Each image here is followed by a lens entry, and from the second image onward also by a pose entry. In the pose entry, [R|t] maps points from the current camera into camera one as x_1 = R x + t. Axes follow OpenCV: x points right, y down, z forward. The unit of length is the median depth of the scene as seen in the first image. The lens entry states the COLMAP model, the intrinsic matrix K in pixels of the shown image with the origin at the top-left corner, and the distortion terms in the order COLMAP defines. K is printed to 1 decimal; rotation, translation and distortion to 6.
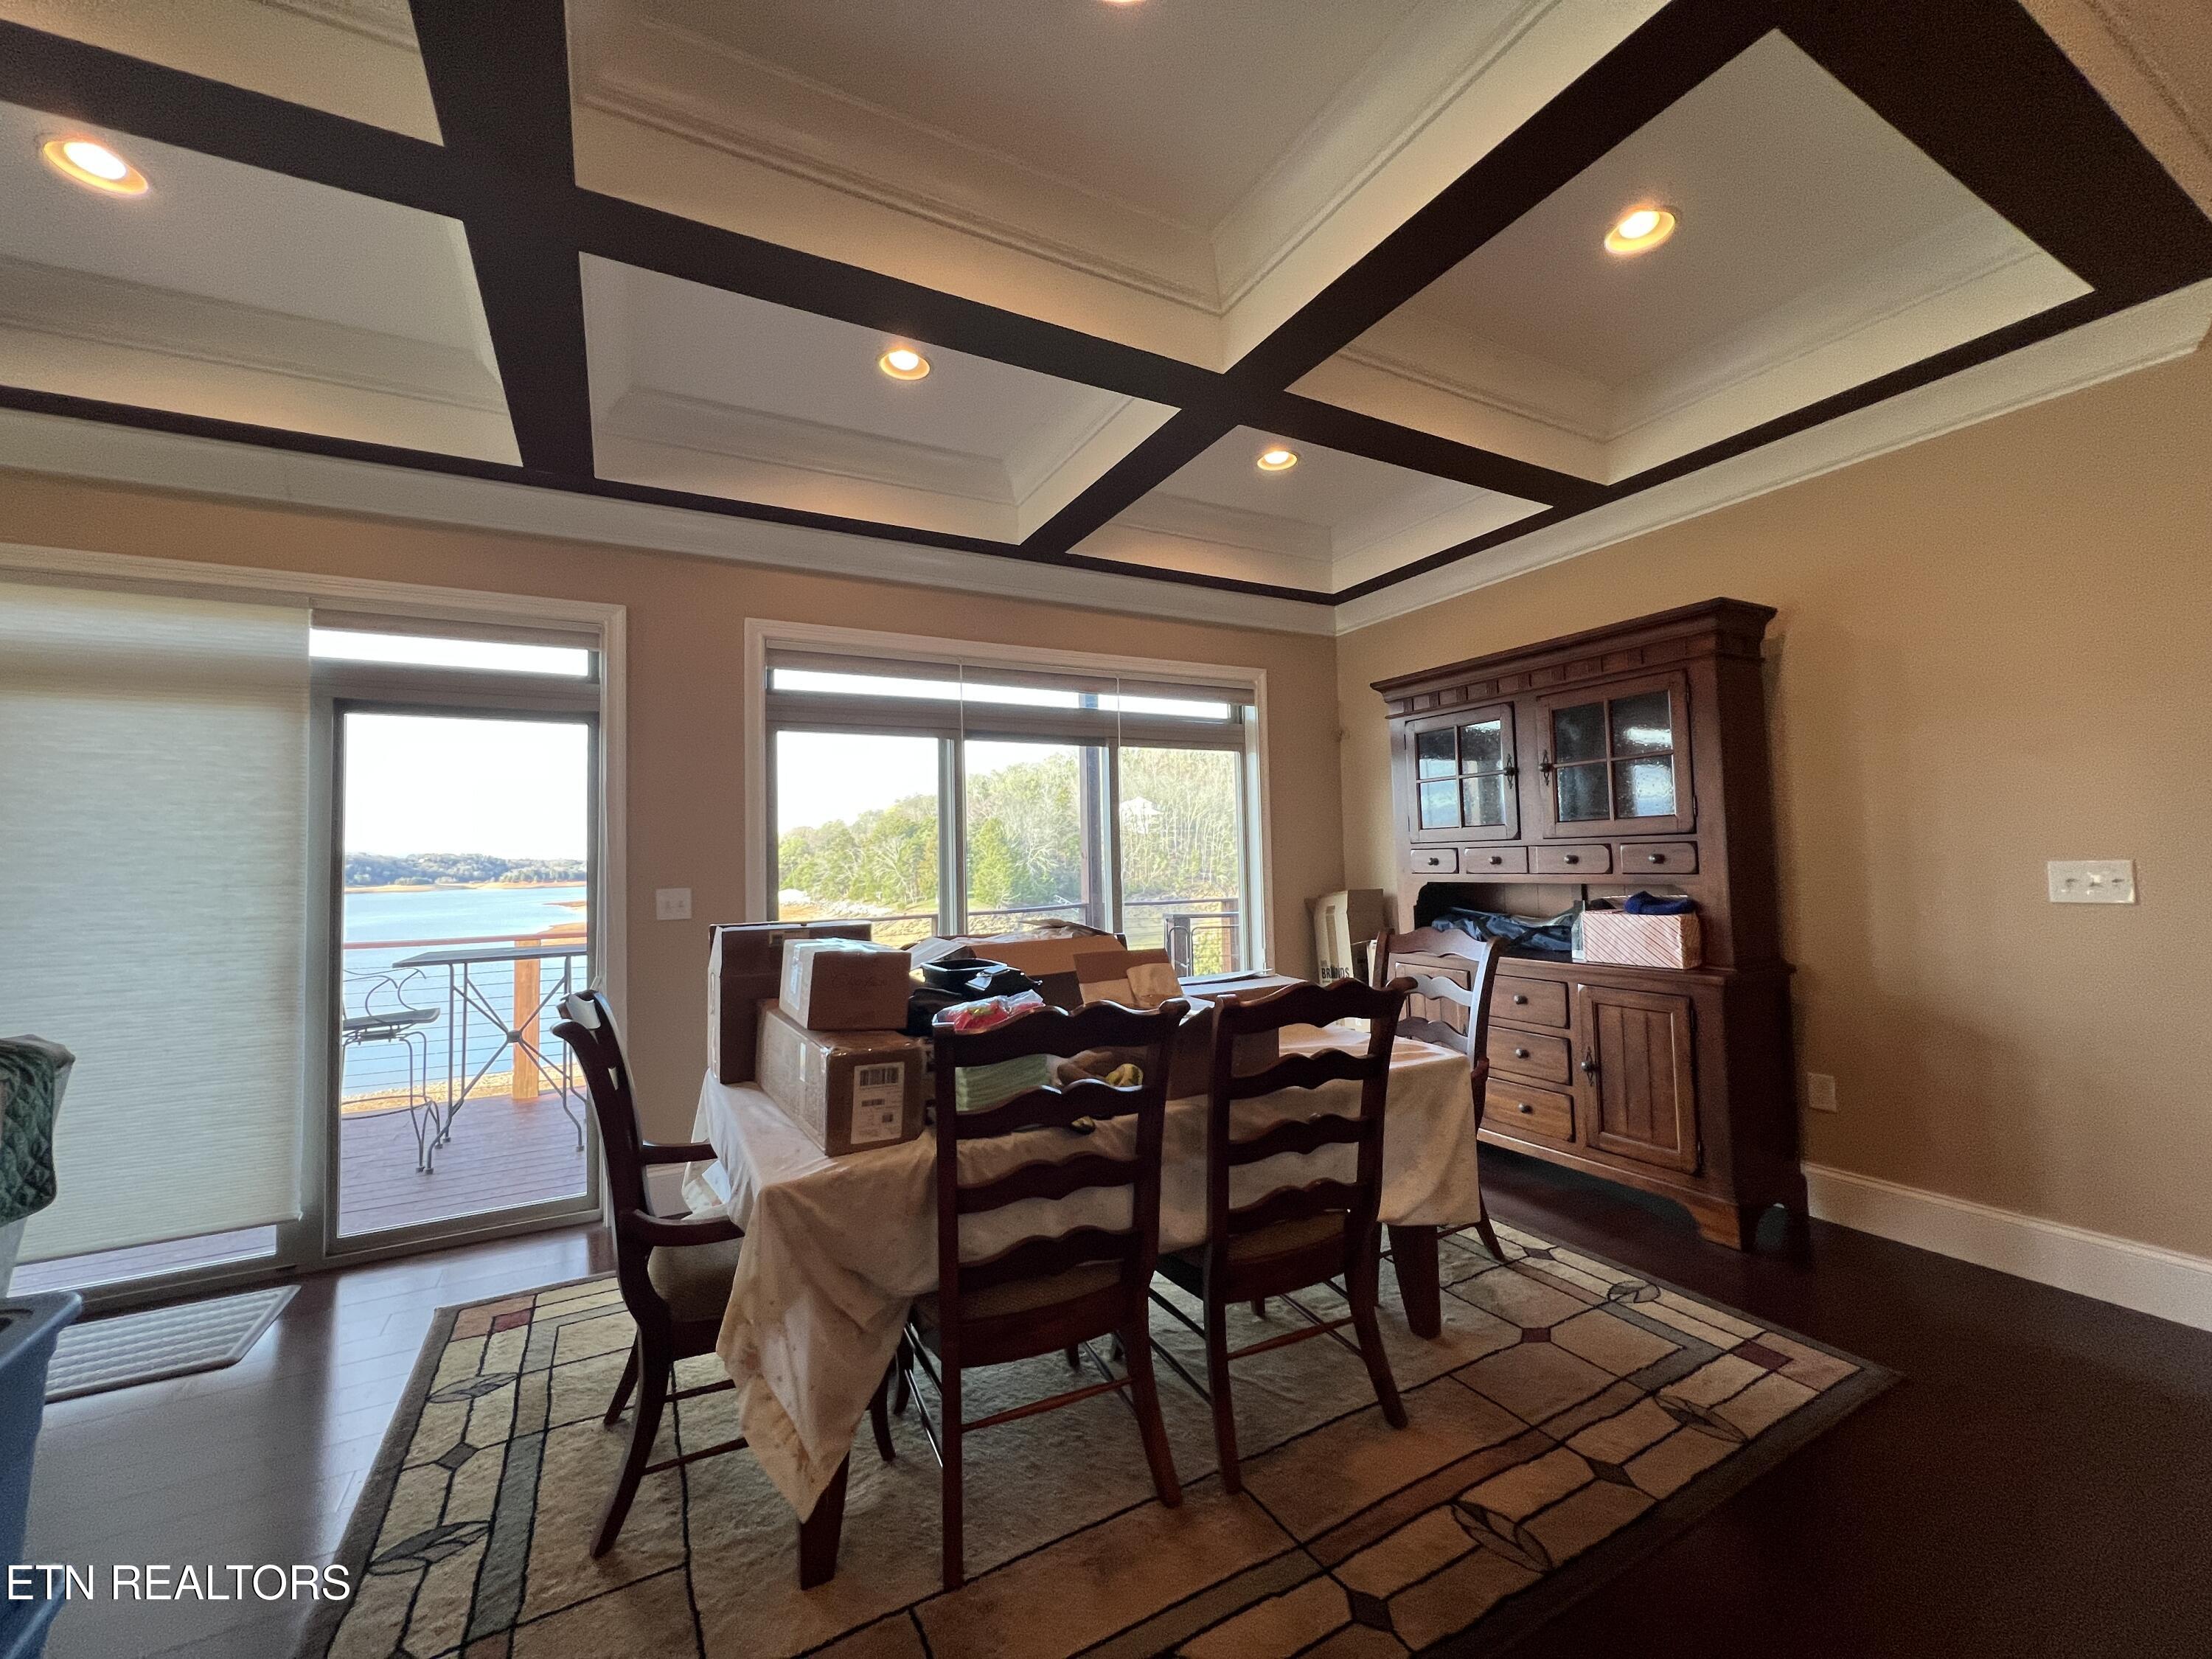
lens RADIAL K [[884.1, 0, 1100.3], [0, 884.1, 821.9], [0, 0, 1]] dist [-0.001450, 0.000003]
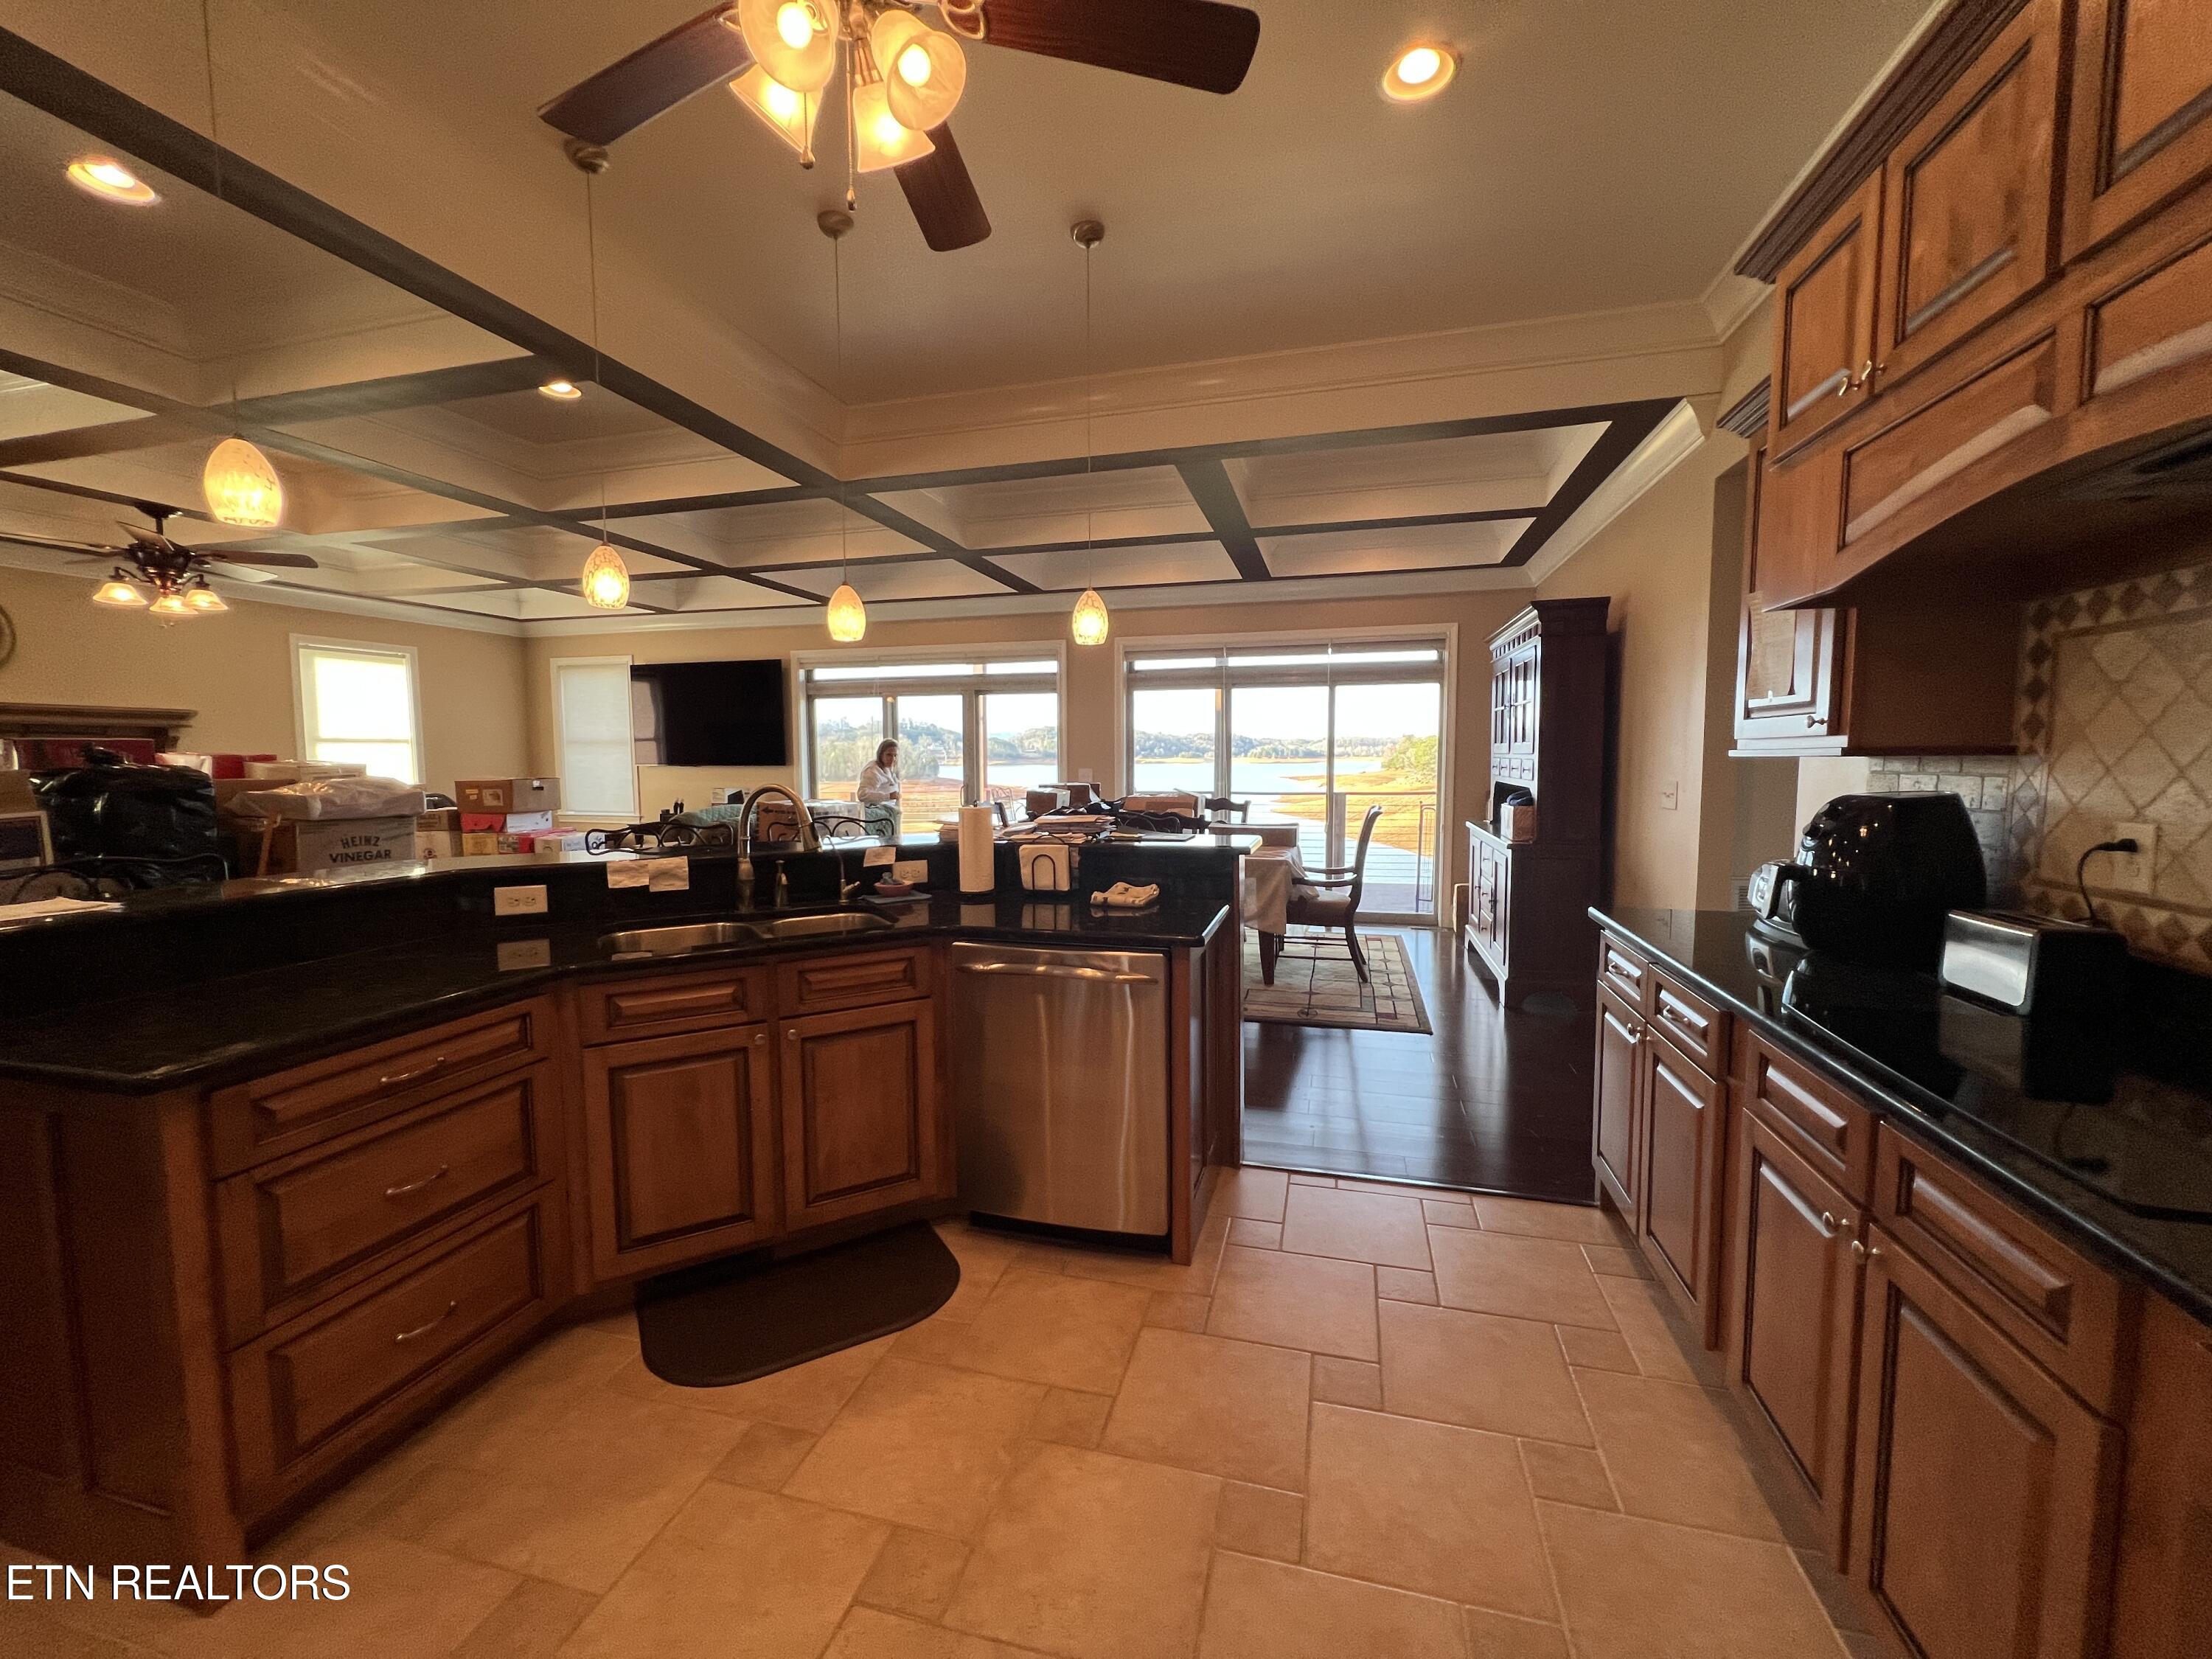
lens RADIAL K [[884.1, 0, 1100.3], [0, 884.1, 821.9], [0, 0, 1]] dist [-0.001450, 0.000003]
pose [[0.720242, 0.076905, -0.689447, 1.098458], [0.015956, 0.991737, 0.127293, -0.072413], [0.693539, -0.102683, 0.713064, -0.575913]]
